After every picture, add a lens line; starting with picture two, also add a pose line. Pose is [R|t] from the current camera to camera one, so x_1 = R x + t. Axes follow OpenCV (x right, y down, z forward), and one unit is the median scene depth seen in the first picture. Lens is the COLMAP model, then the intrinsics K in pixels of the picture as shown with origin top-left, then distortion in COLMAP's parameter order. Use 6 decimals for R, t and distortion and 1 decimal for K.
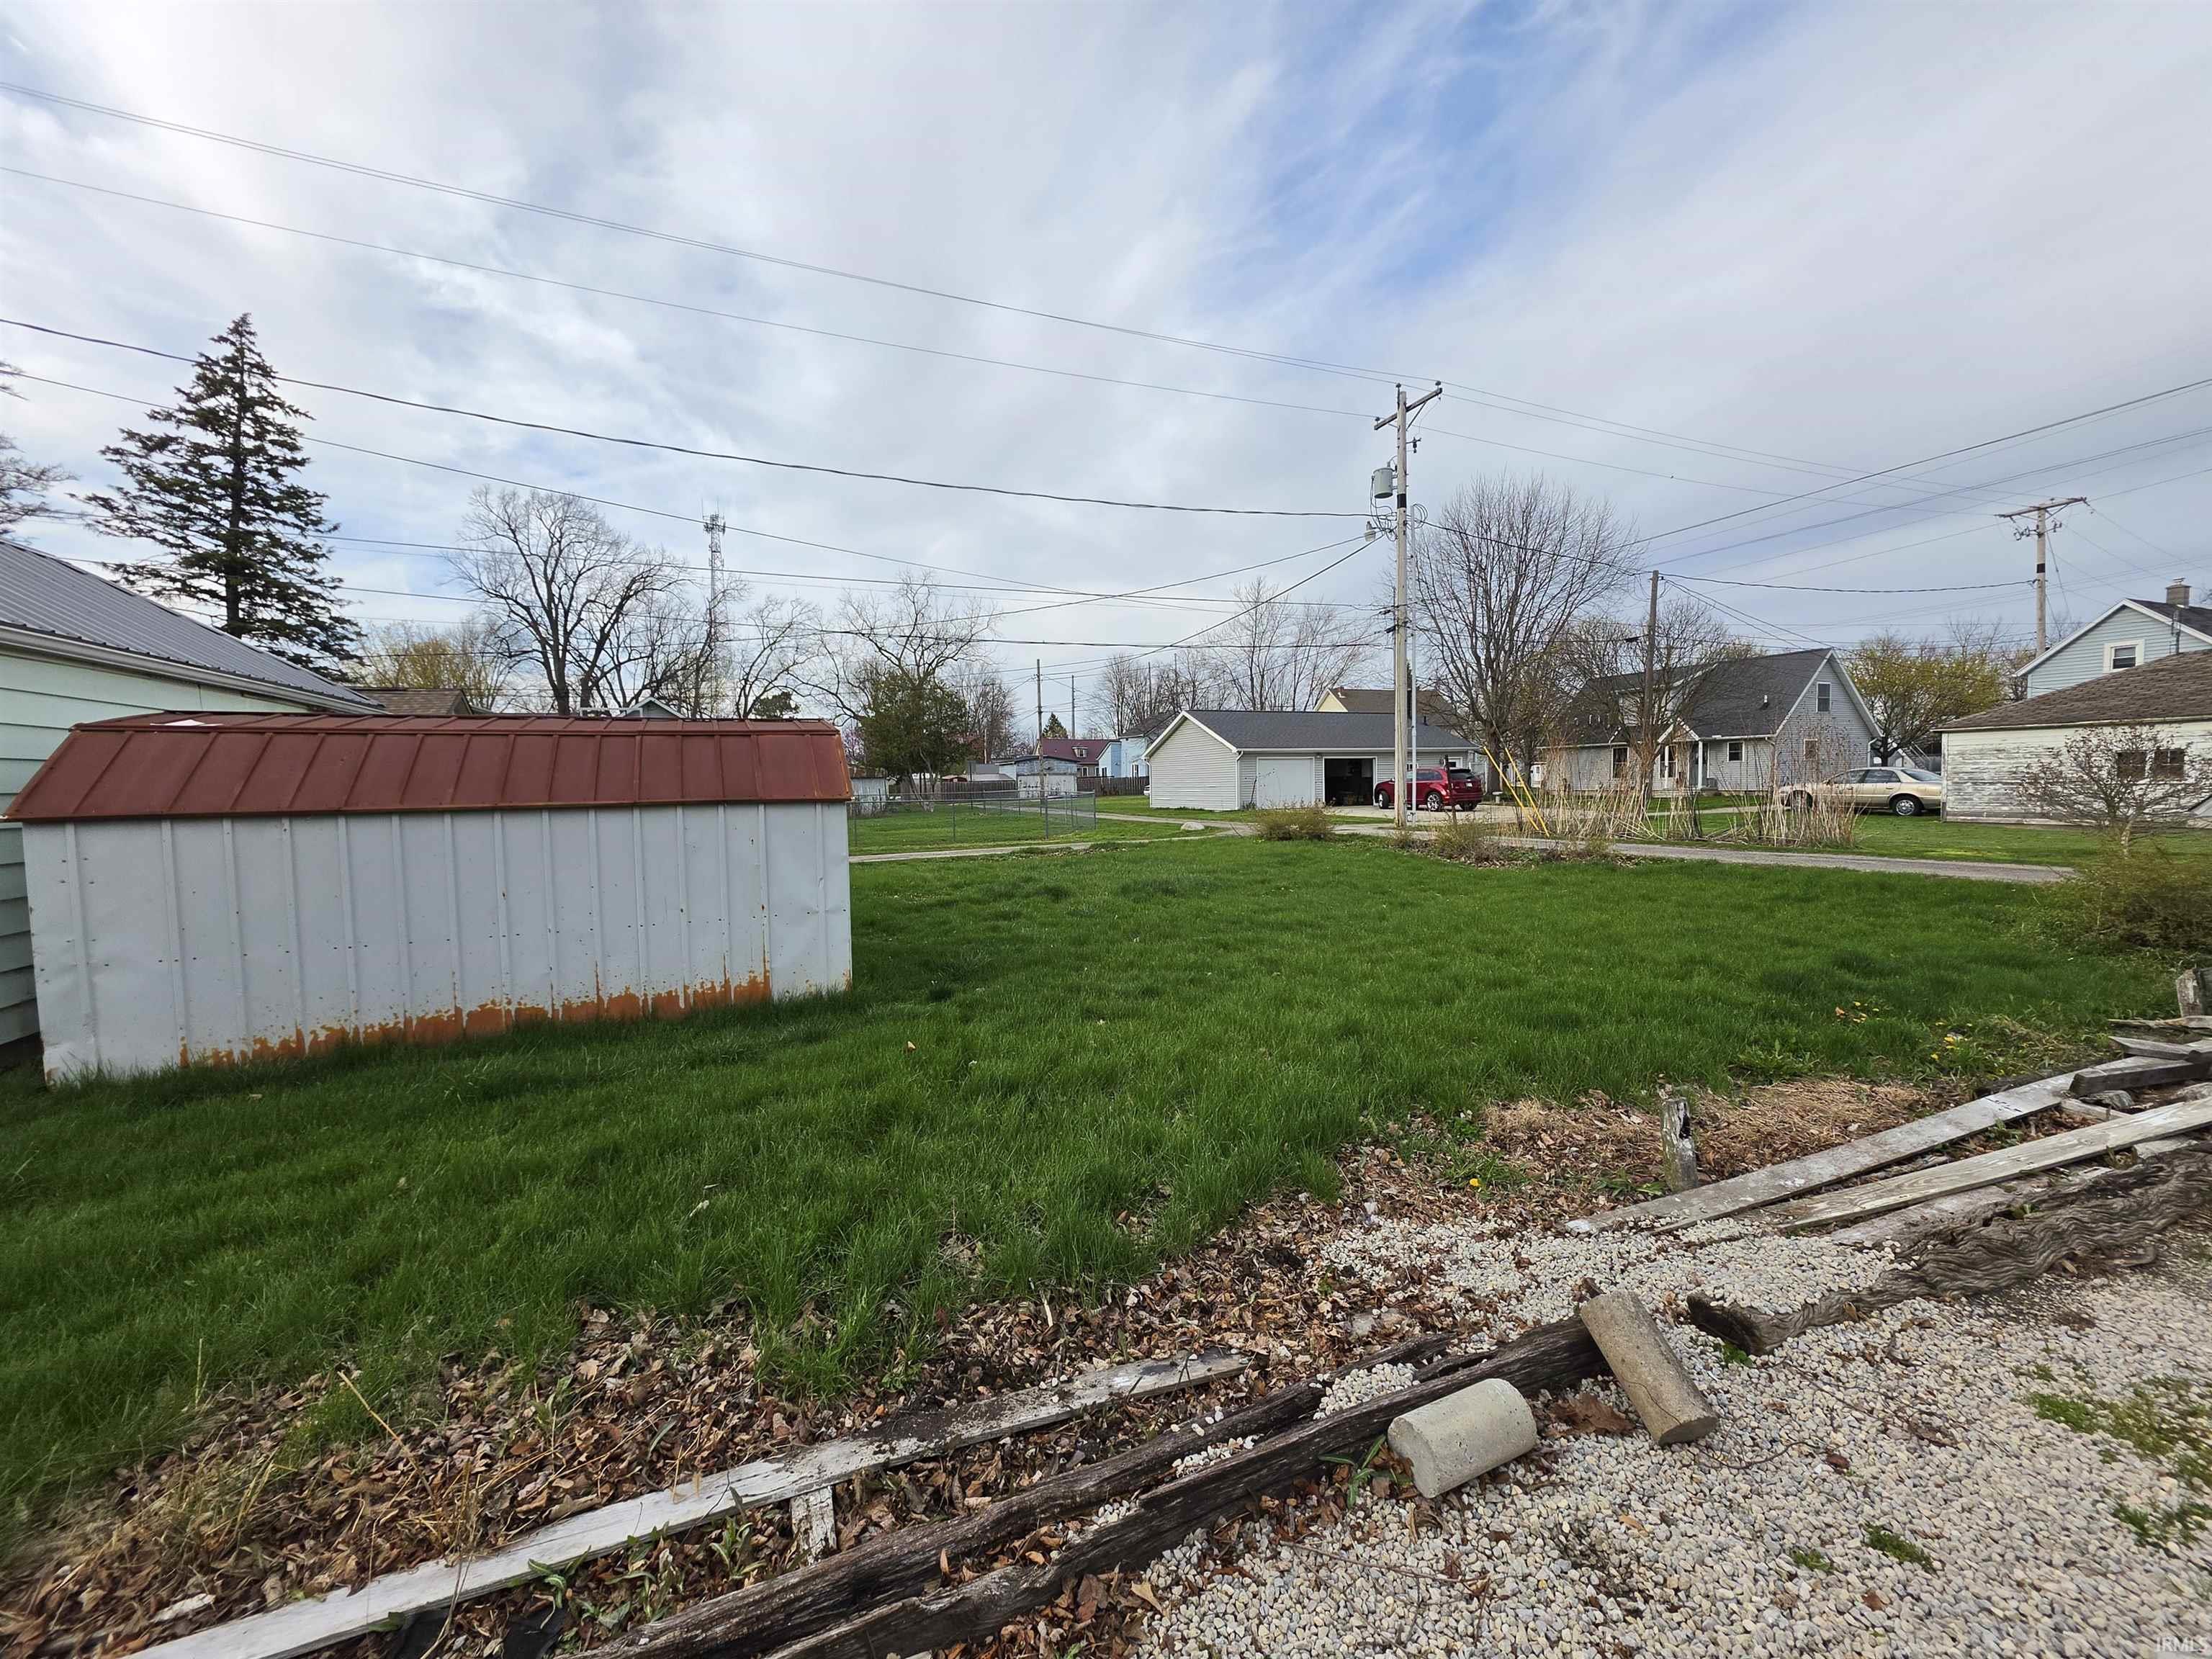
lens RADIAL K [[891.8, 0, 1106.8], [0, 891.8, 826.6], [0, 0, 1]] dist [-0.005804, 0.001087]
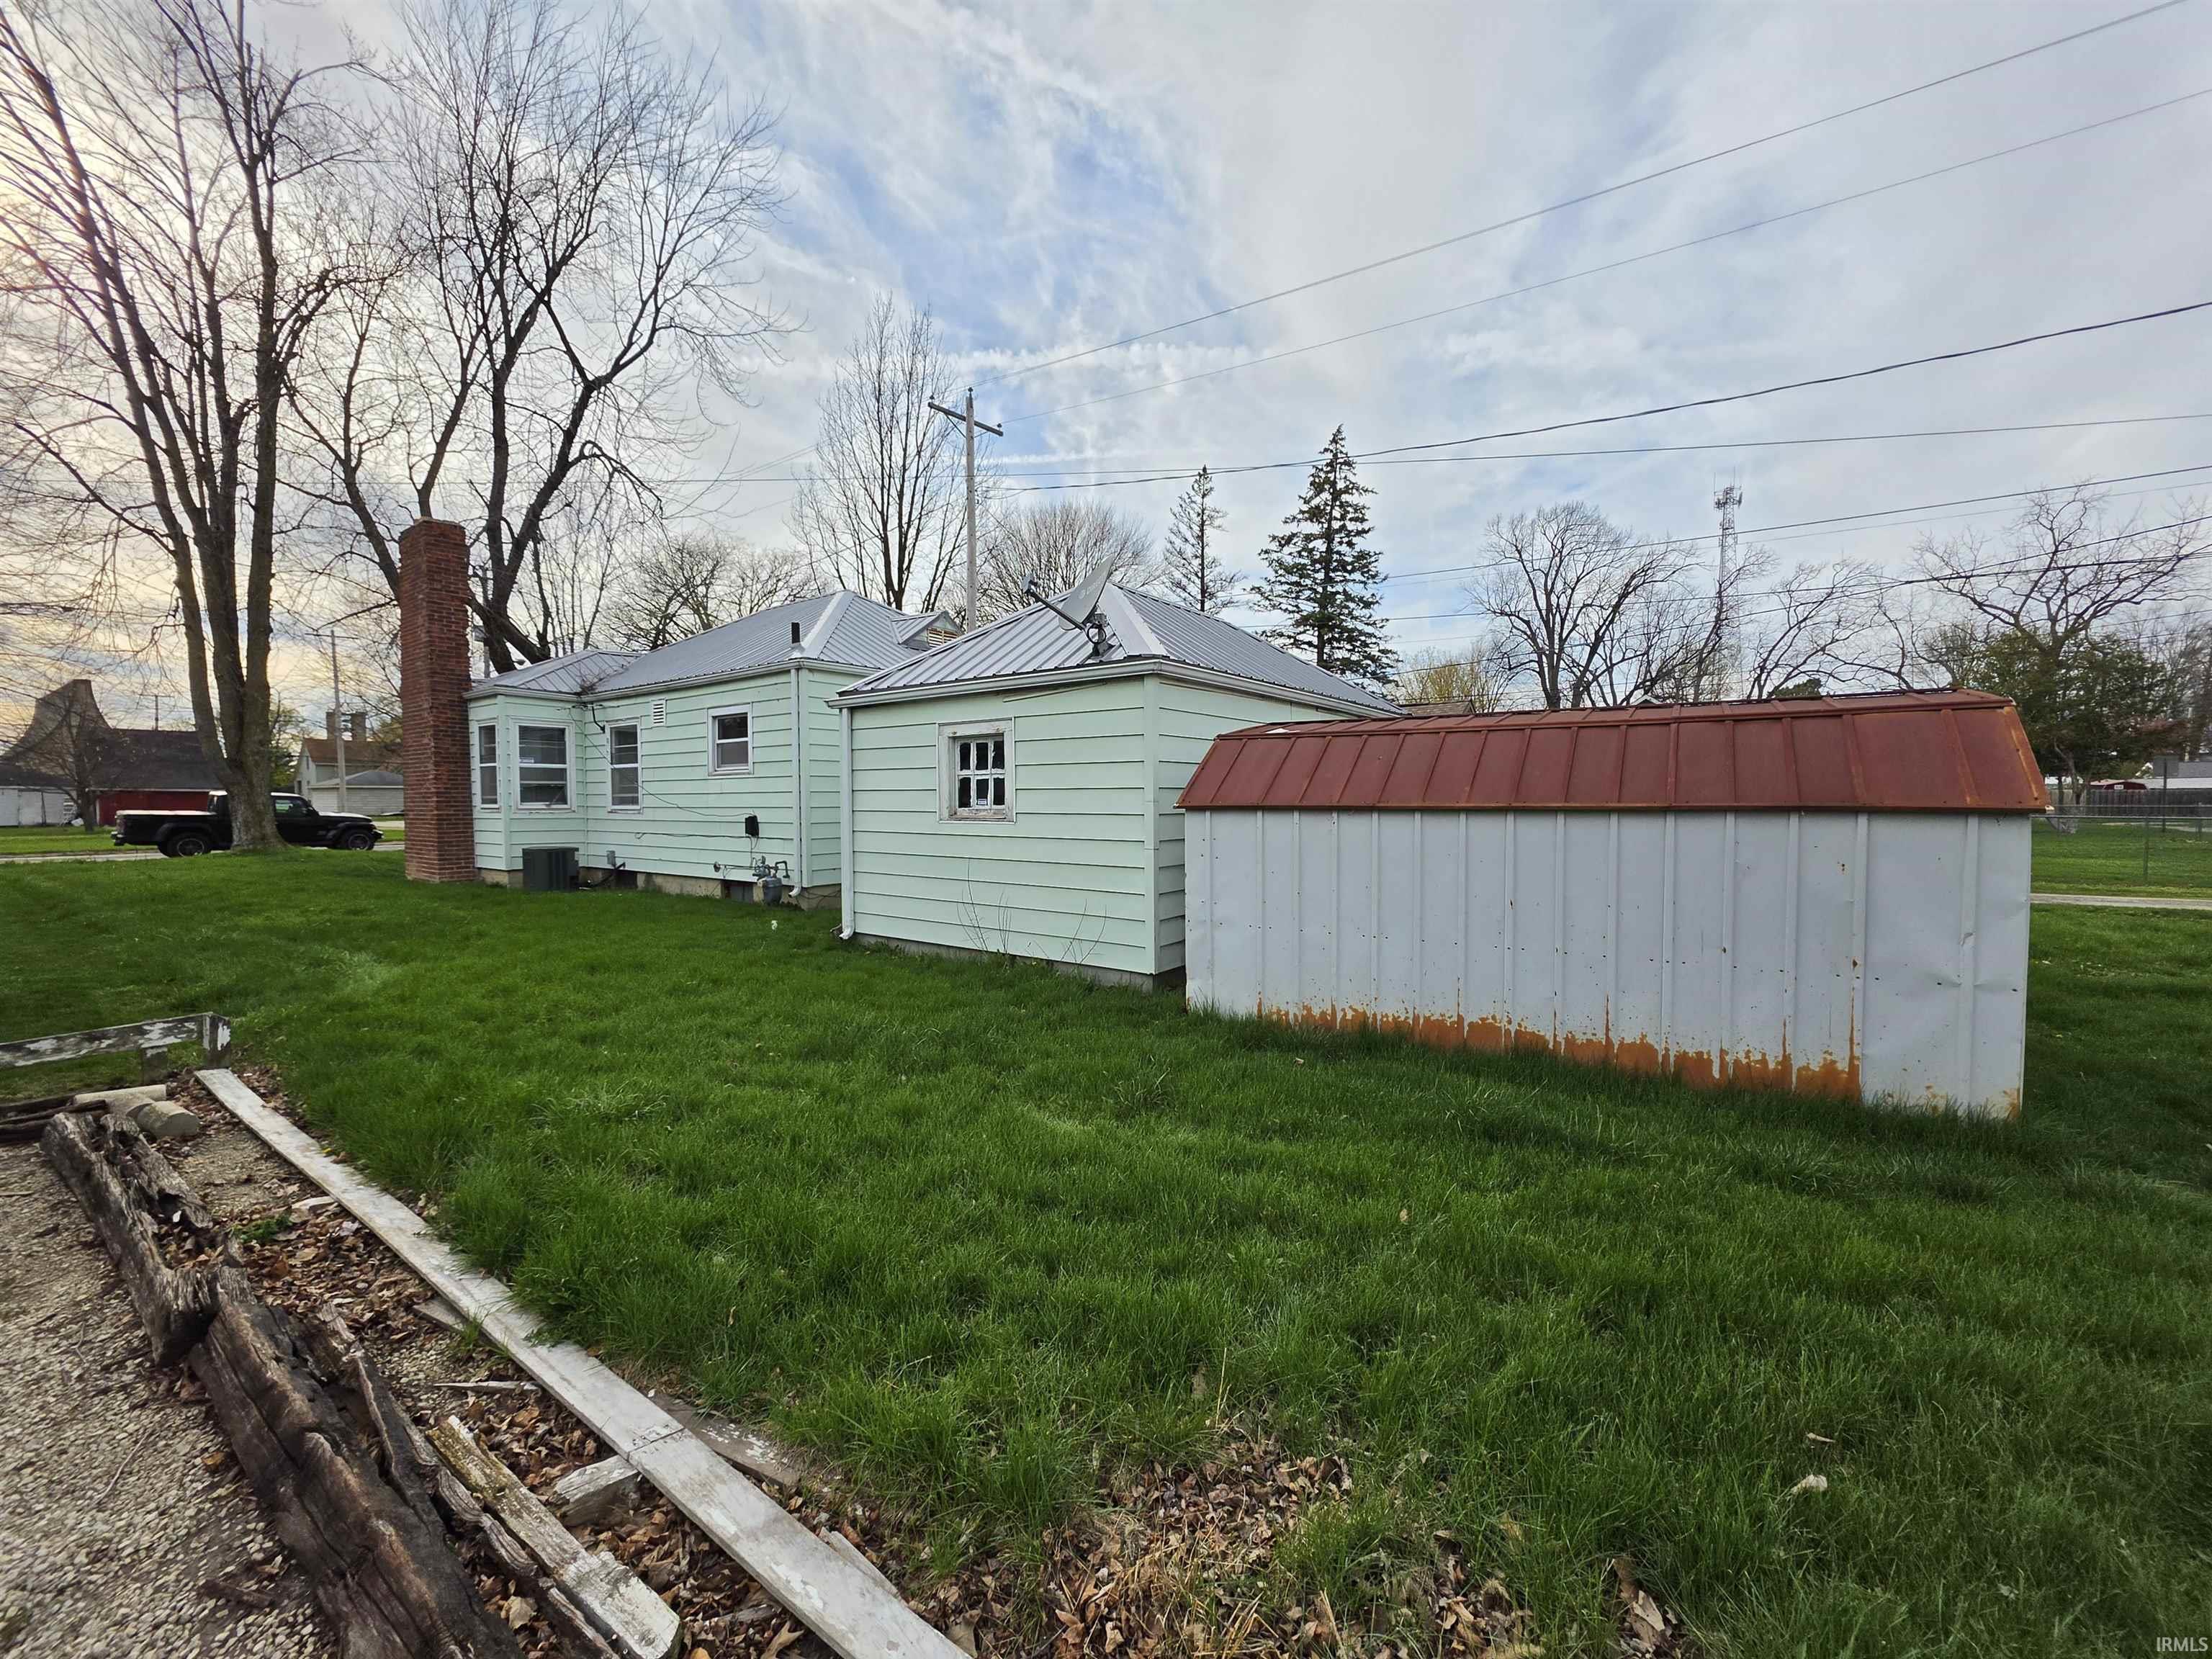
lens RADIAL K [[891.8, 0, 1109.3], [0, 891.8, 831.6], [0, 0, 1]] dist [-0.005804, 0.001087]
pose [[0.537217, 0.049052, -0.842016, -0.037694], [-0.049199, 0.998430, 0.026775, -0.000309], [0.842008, 0.027043, 0.538787, 0.044436]]
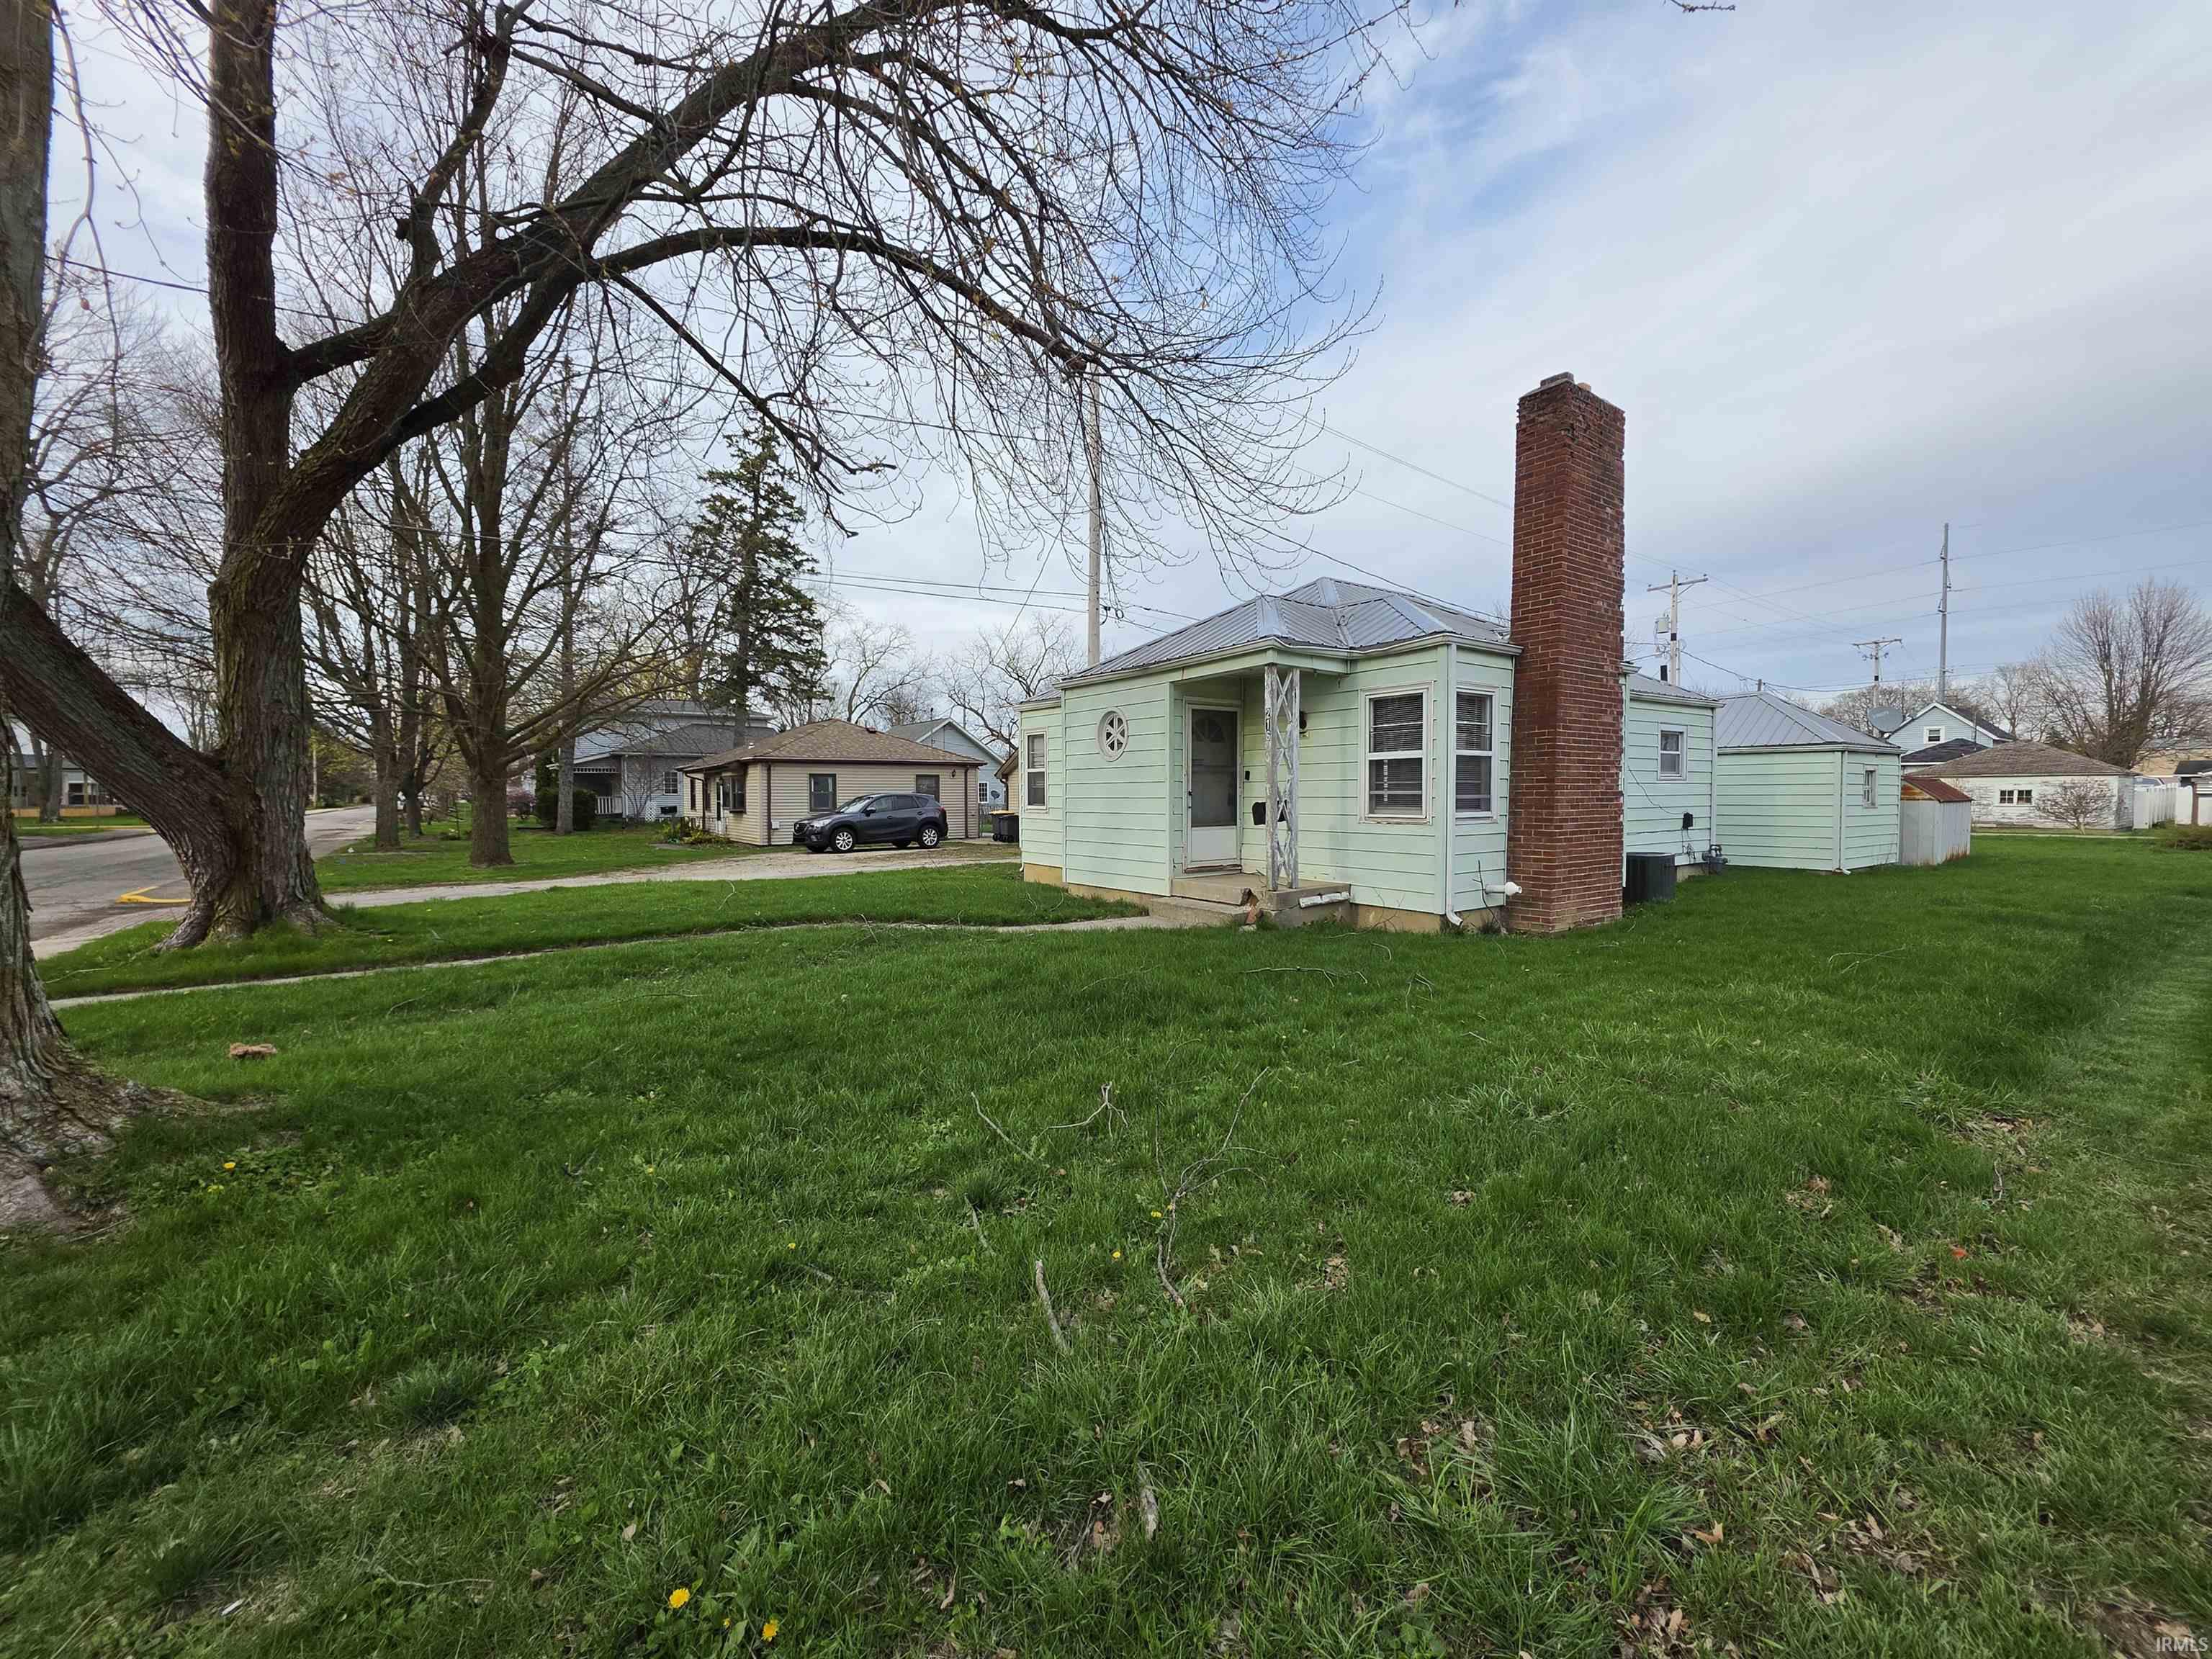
lens RADIAL K [[891.8, 0, 1106.8], [0, 891.8, 826.7], [0, 0, 1]] dist [-0.005804, 0.001087]
pose [[0.968593, 0.008962, 0.248491, -1.403703], [-0.004874, 0.999843, -0.017061, 0.046320], [-0.248605, 0.015314, 0.968484, -0.477173]]
